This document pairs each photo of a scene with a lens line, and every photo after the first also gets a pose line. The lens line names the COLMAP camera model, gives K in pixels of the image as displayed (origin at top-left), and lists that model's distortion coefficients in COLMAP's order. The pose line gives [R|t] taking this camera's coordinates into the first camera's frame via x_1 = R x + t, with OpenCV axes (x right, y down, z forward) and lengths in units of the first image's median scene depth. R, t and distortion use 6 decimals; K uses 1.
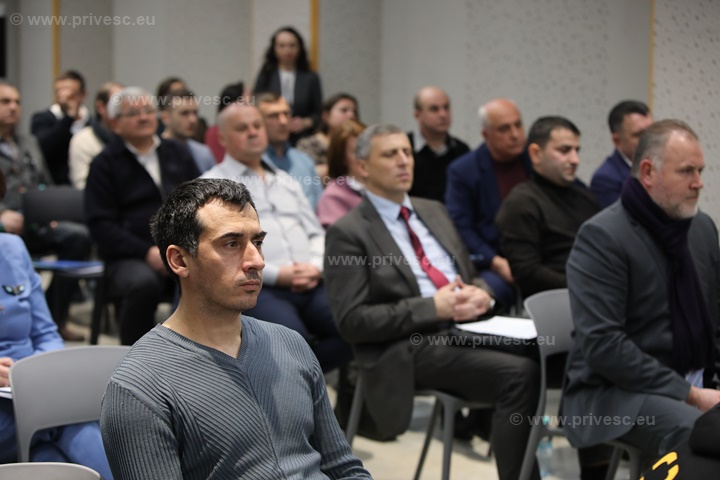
lens RADIAL K [[1457.8, 0, 360.0], [0, 1457.8, 240.0], [0, 0, 1]] dist [0.305162, -0.015688]
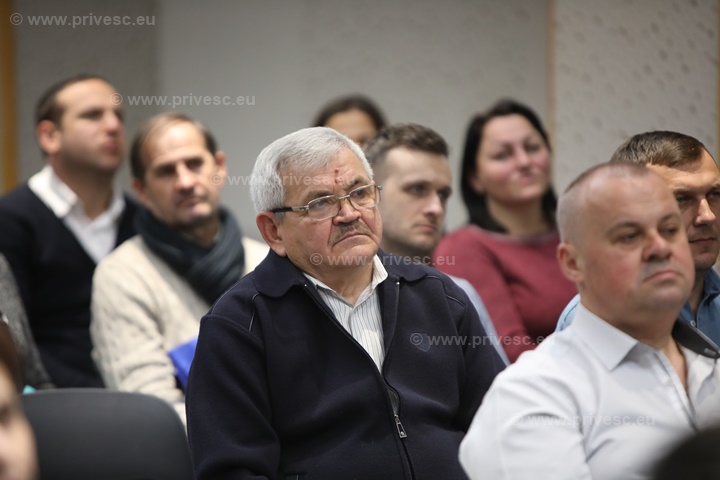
lens RADIAL K [[4147.3, 0, 360.0], [0, 4147.3, 240.0], [0, 0, 1]] dist [0.144528, -0.068774]
pose [[0.988840, -0.025171, -0.146837, 0.019751], [0.014068, 0.996996, -0.076165, 0.009076], [0.148313, 0.073249, 0.986224, -0.100634]]
